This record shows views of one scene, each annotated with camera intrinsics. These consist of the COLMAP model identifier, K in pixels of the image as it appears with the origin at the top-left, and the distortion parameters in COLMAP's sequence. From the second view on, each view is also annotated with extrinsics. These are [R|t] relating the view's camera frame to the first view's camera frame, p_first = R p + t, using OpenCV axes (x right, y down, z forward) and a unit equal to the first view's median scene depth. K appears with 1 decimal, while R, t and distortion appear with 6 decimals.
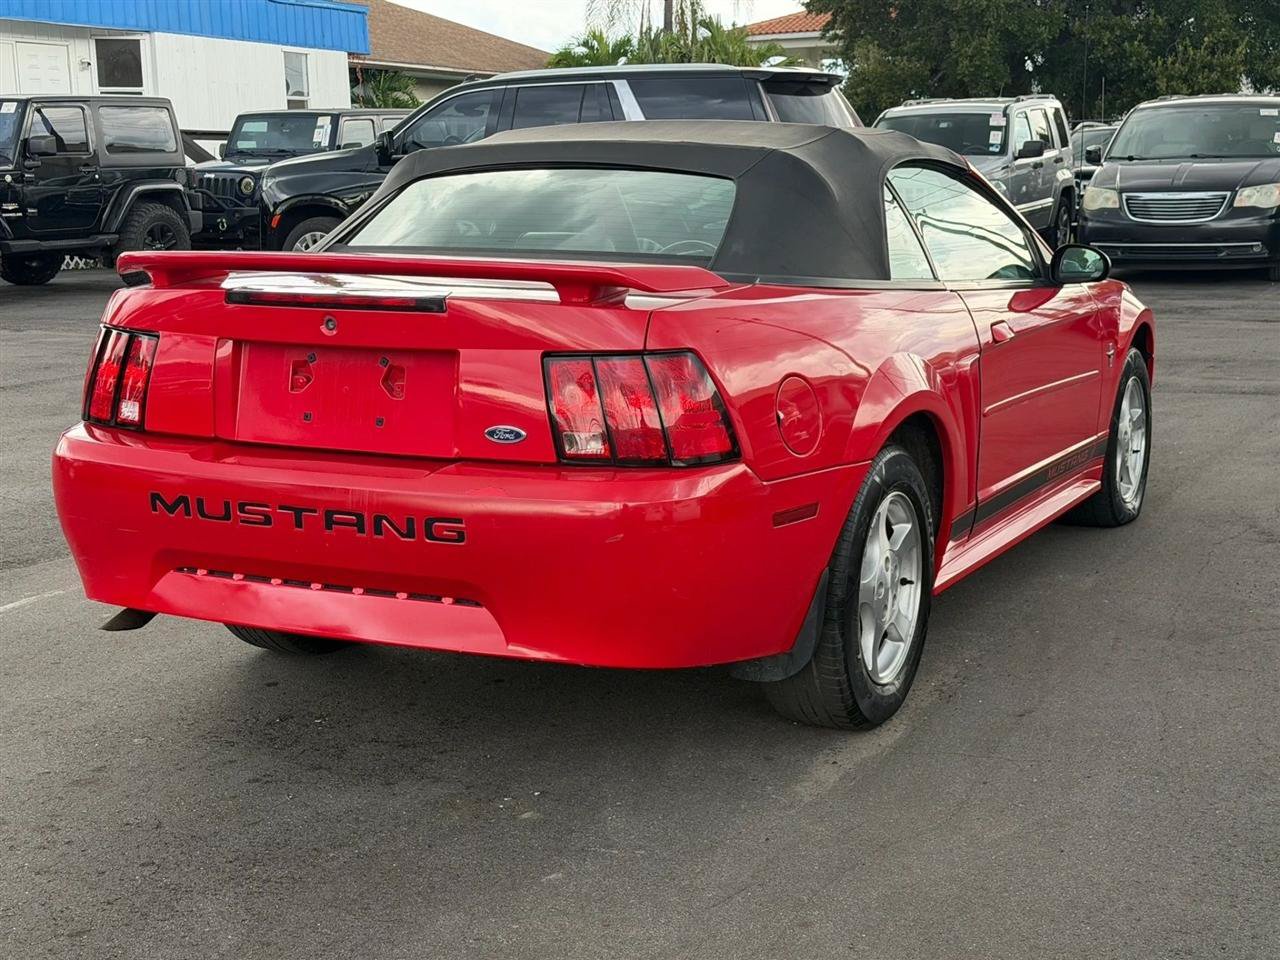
lens RADIAL K [[1810.8, 0, 629.8], [0, 1810.8, 479.1], [0, 0, 1]] dist [0.129244, 0.000000]
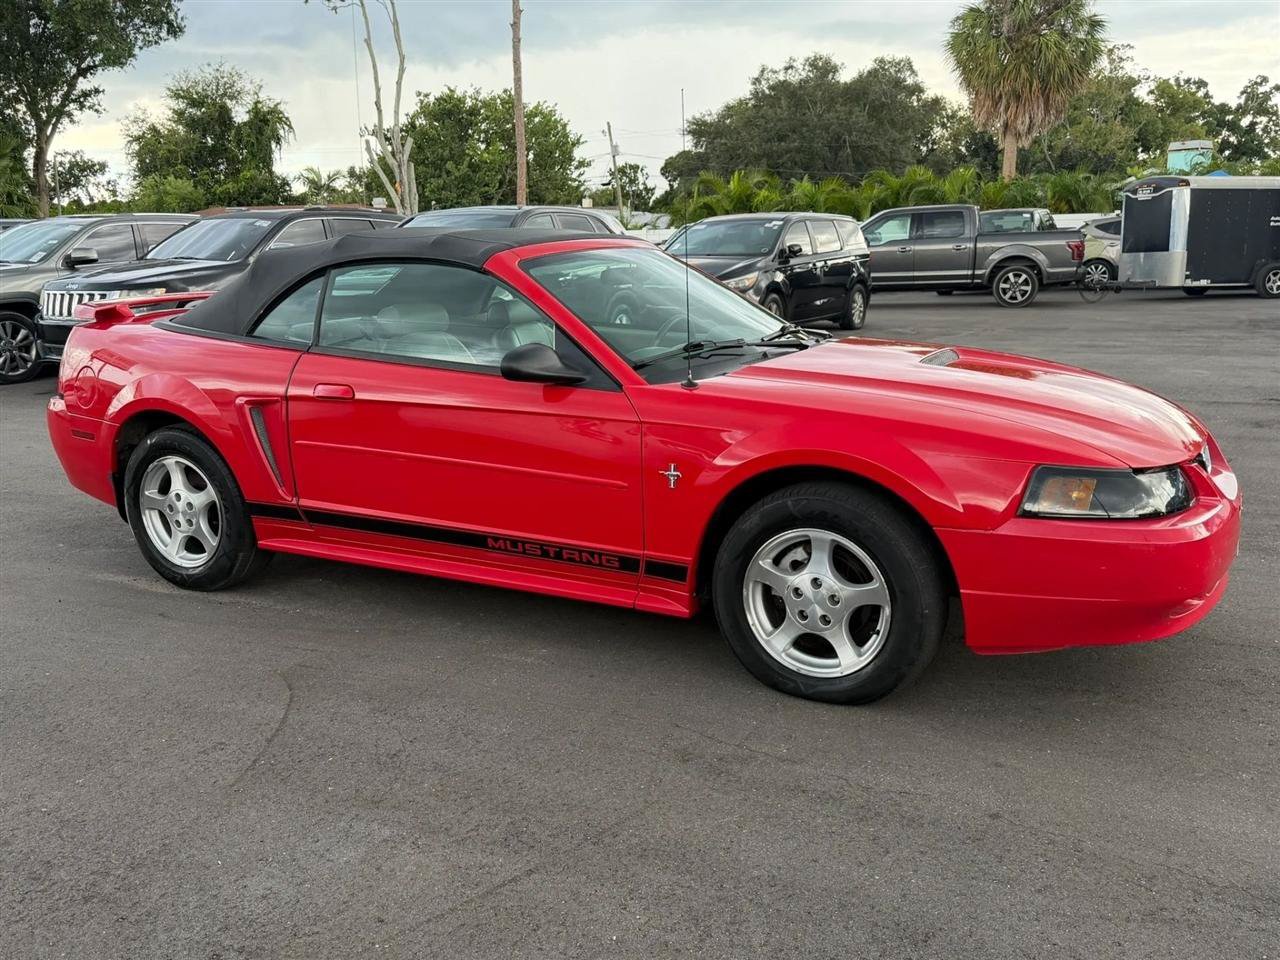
lens RADIAL K [[1107.0, 0, 644.1], [0, 1107.0, 487.2], [0, 0, 1]] dist [0.053298, -0.082509]
pose [[-0.001855, 0.228581, -0.973523, 1.155516], [-0.151983, 0.962151, 0.226201, -0.265937], [0.988381, 0.148379, 0.032955, 1.391308]]
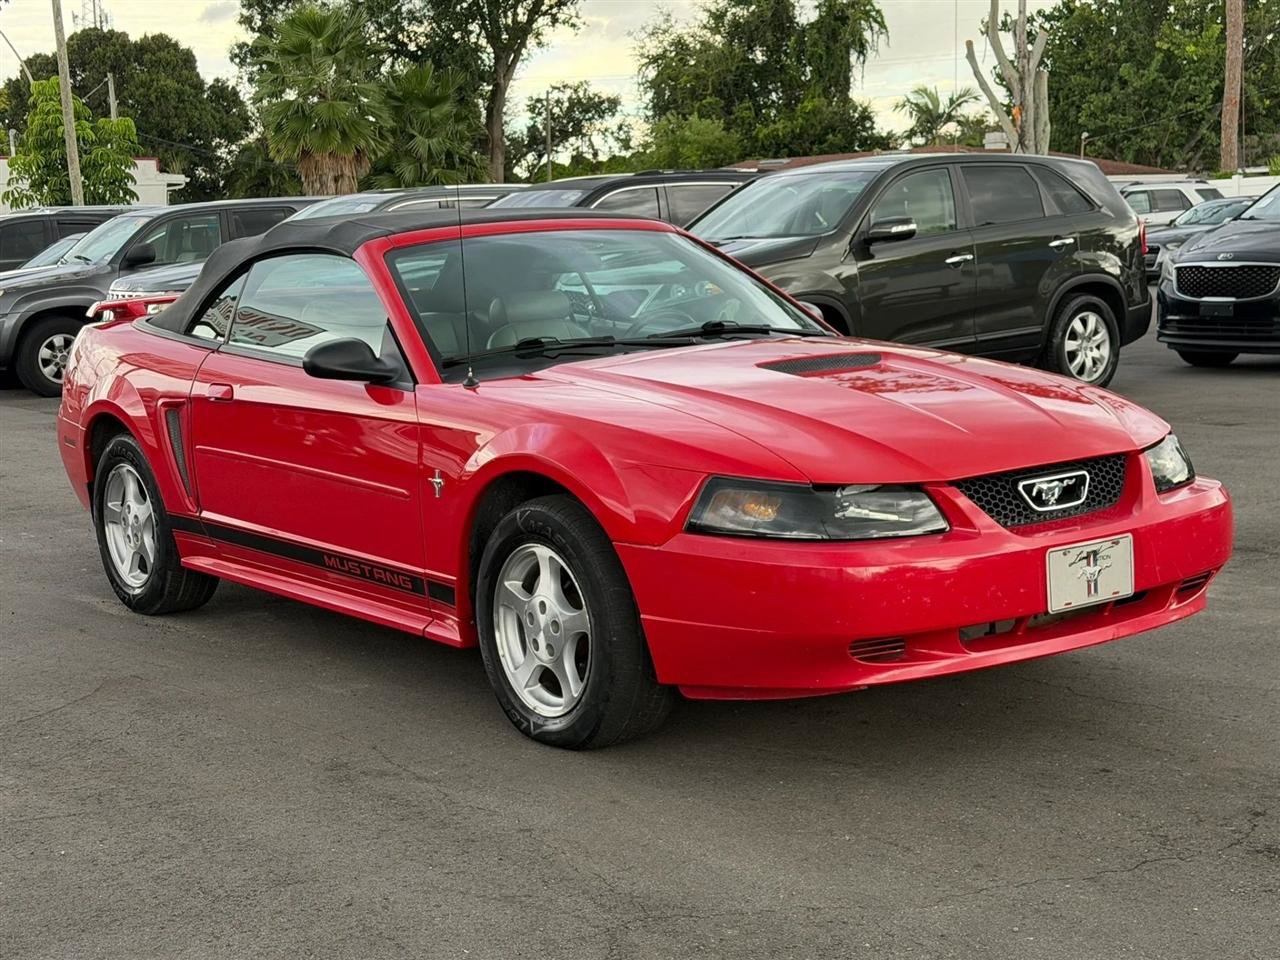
lens RADIAL K [[1964.7, 0, 638.7], [0, 1964.7, 480.4], [0, 0, 1]] dist [0.143189, 0.000000]
pose [[-0.437676, 0.144338, -0.887472, 1.447851], [-0.105445, 0.971980, 0.210085, -0.379044], [0.892928, 0.185529, -0.410193, 2.073138]]
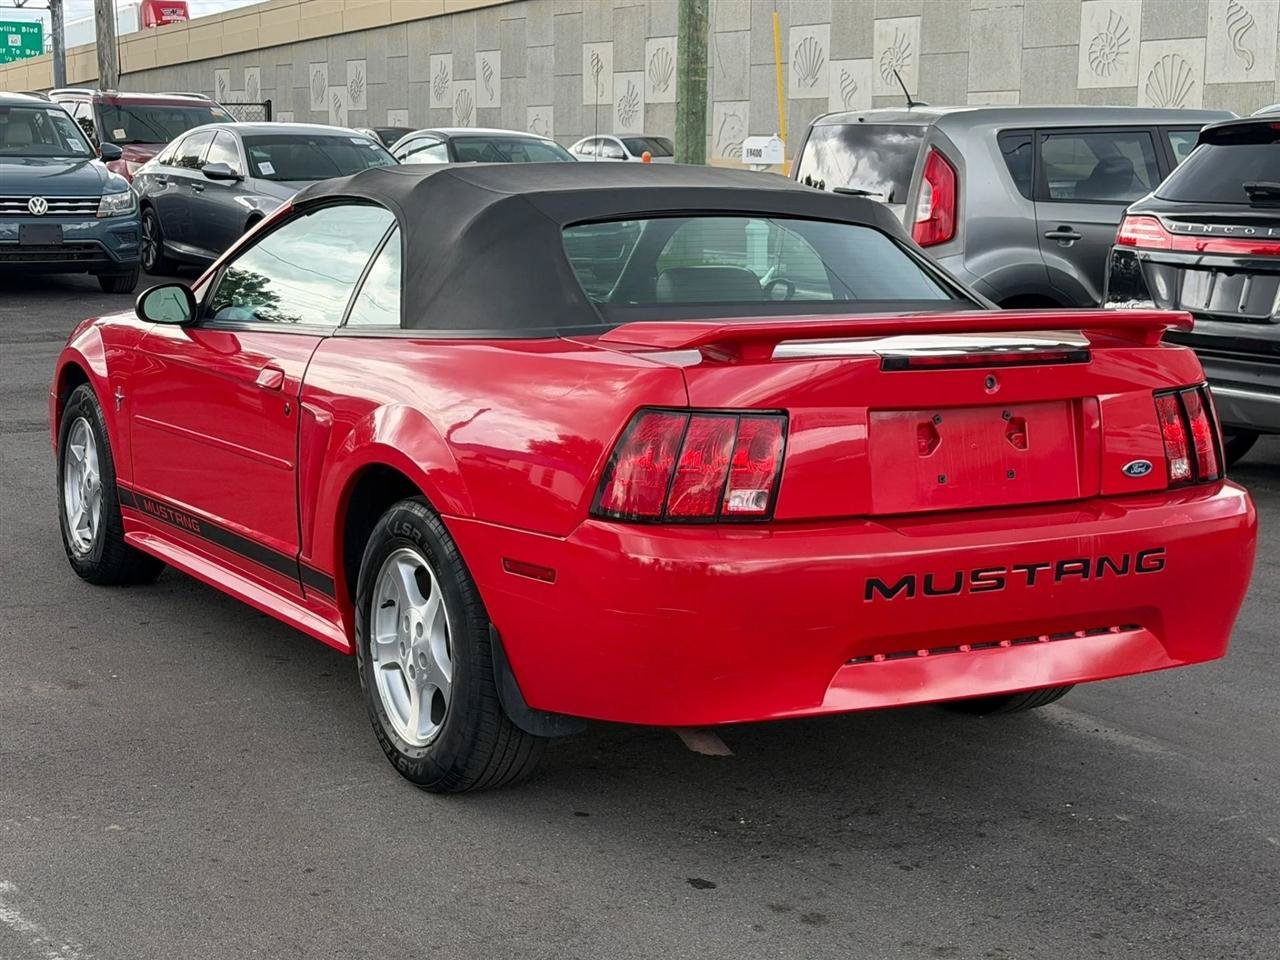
lens RADIAL K [[2137.5, 0, 640.6], [0, 2137.5, 473.9], [0, 0, 1]] dist [0.153174, 0.000000]
pose [[0.540062, -0.106715, 0.834833, -1.109487], [0.120151, 0.991545, 0.049020, -0.102108], [-0.833005, 0.073832, 0.548317, 0.451507]]
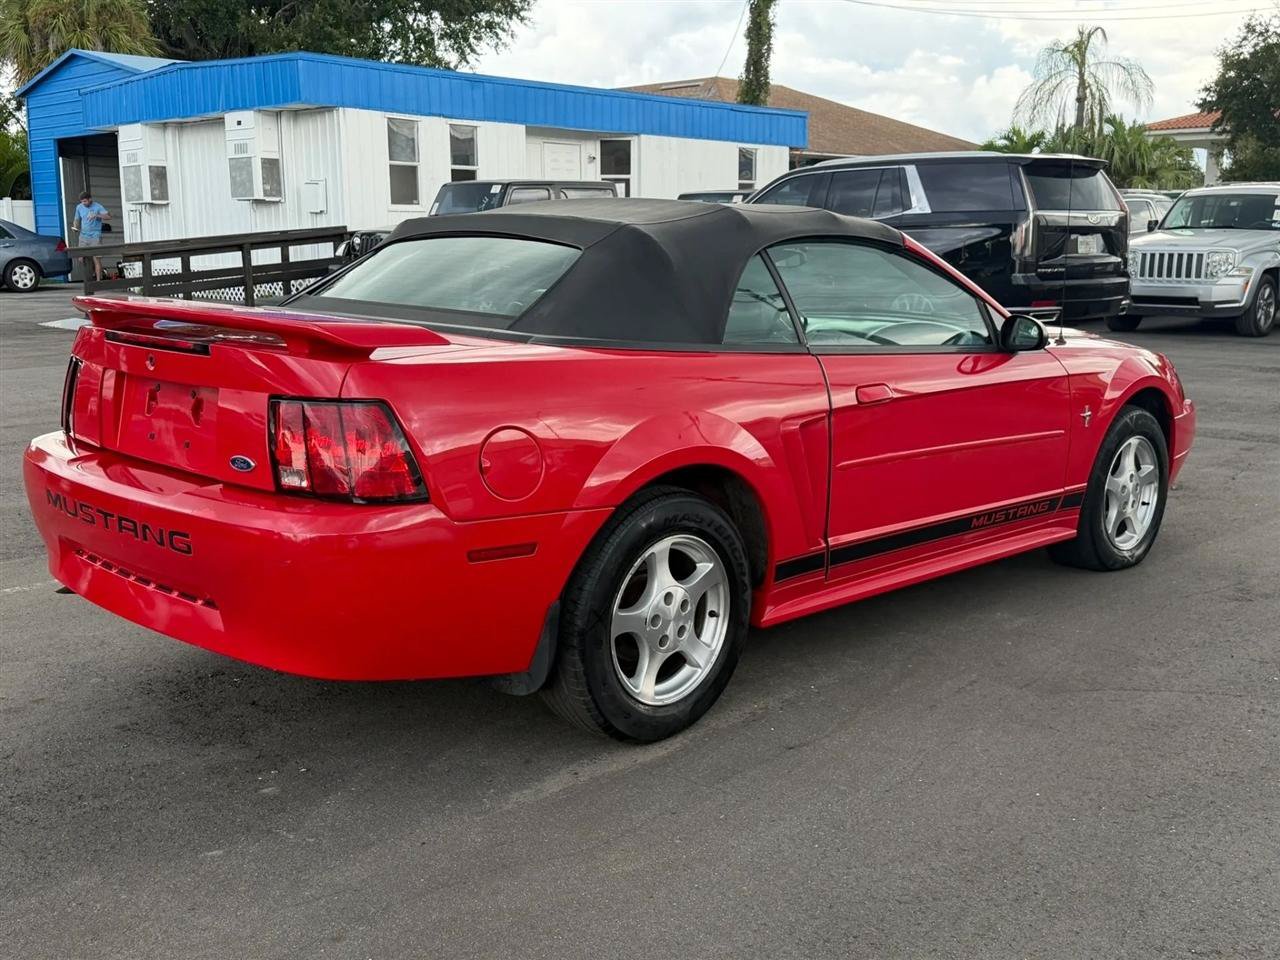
lens RADIAL K [[1331.3, 0, 640.9], [0, 1331.3, 489.9], [0, 0, 1]] dist [0.088372, 0.000000]
pose [[0.952328, 0.074477, -0.295845, 0.360765], [-0.068502, 0.997184, 0.030524, -0.043510], [0.297285, -0.008803, 0.954748, 0.216827]]
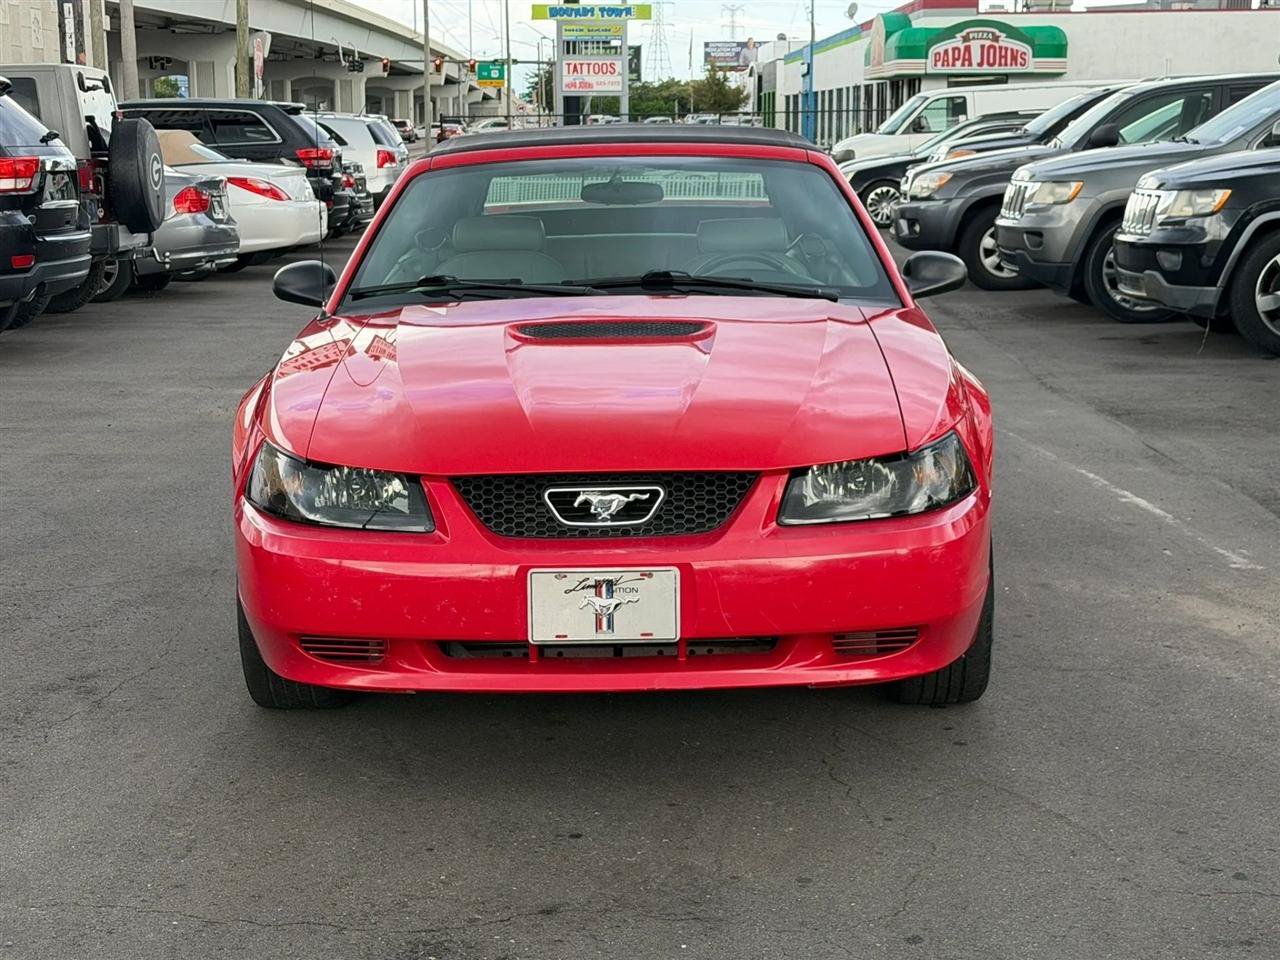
lens RADIAL K [[2228.2, 0, 626.6], [0, 2228.2, 479.9], [0, 0, 1]] dist [0.148735, 0.000000]
pose [[-0.894992, 0.091882, -0.436518, 0.804607], [-0.053275, 0.949537, 0.309096, -0.507107], [0.442890, 0.299894, -0.844933, 2.737411]]
